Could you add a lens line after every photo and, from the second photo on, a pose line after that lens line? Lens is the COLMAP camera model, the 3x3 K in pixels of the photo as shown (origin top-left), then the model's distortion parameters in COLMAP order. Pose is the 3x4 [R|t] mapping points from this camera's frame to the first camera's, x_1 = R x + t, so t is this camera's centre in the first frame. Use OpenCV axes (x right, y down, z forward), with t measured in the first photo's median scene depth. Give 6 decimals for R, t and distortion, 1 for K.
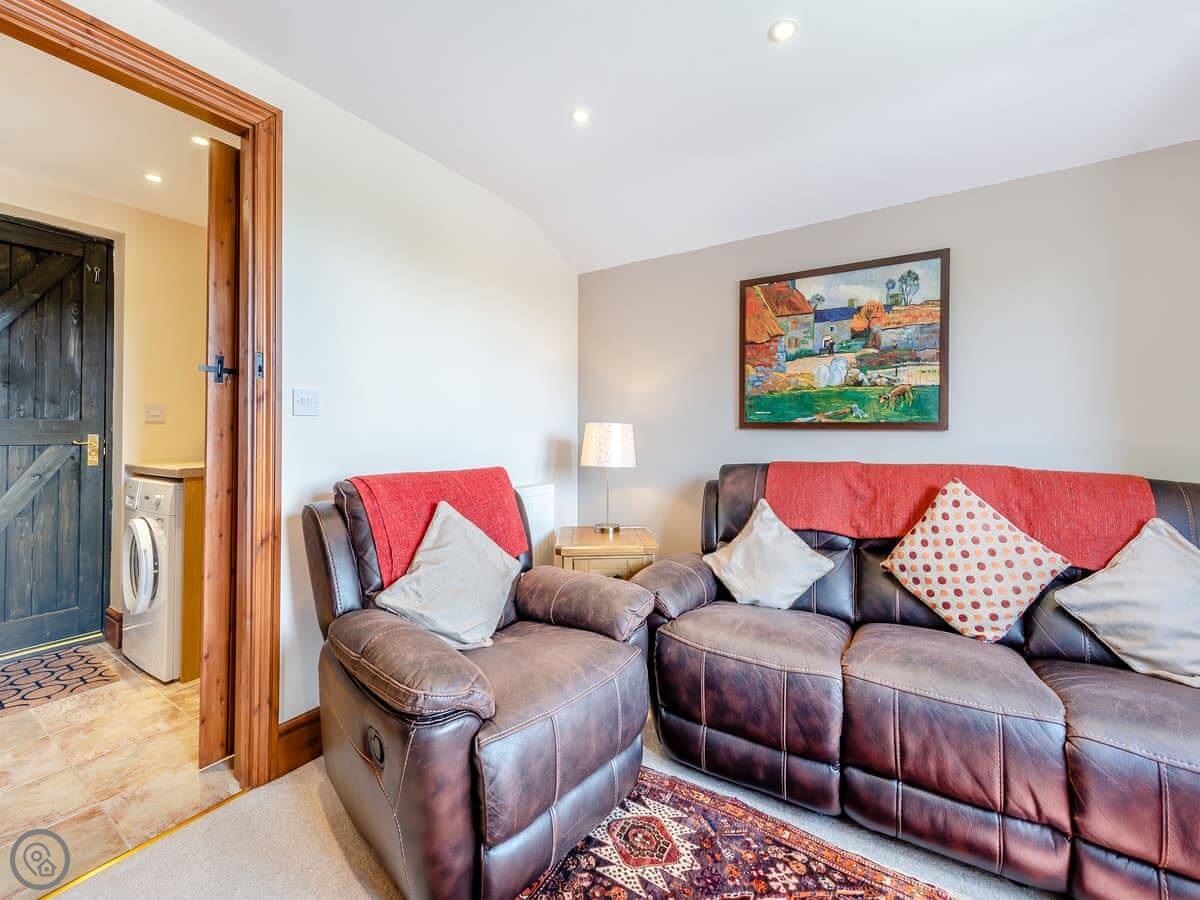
lens RADIAL K [[489.9, 0, 611.5], [0, 489.9, 433.1], [0, 0, 1]] dist [0.015118, -0.002699]
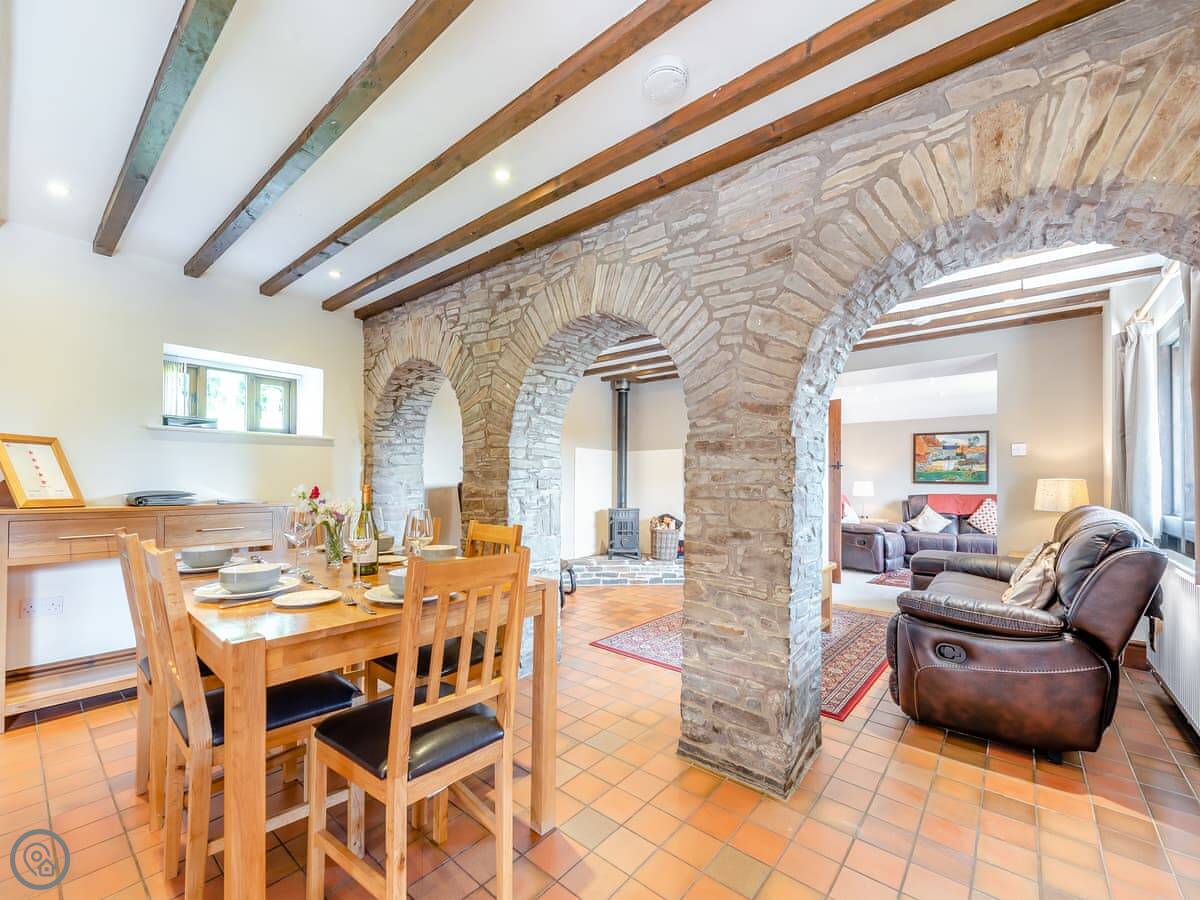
lens RADIAL K [[489.9, 0, 585.0], [0, 489.9, 478.5], [0, 0, 1]] dist [0.015118, -0.002699]
pose [[0.988027, 0.004079, -0.154230, -1.456016], [-0.004344, 0.999990, -0.001385, -0.030543], [0.154222, 0.002038, 0.988034, -2.643120]]
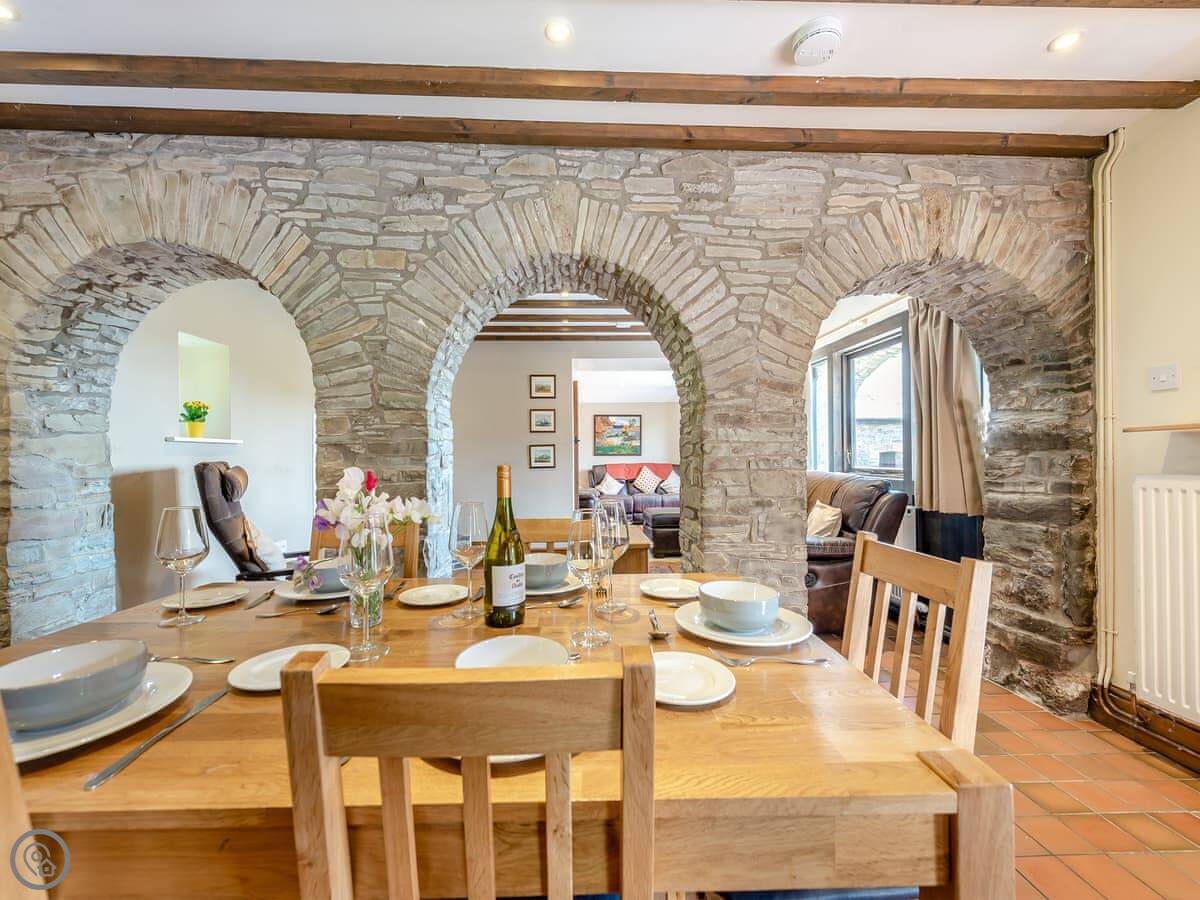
lens RADIAL K [[489.9, 0, 607.2], [0, 489.9, 457.4], [0, 0, 1]] dist [0.015118, -0.002699]
pose [[0.831276, -0.012219, 0.555726, -1.955199], [0.009140, 0.999924, 0.008315, -0.030090], [-0.555785, -0.001833, 0.831324, -2.405390]]
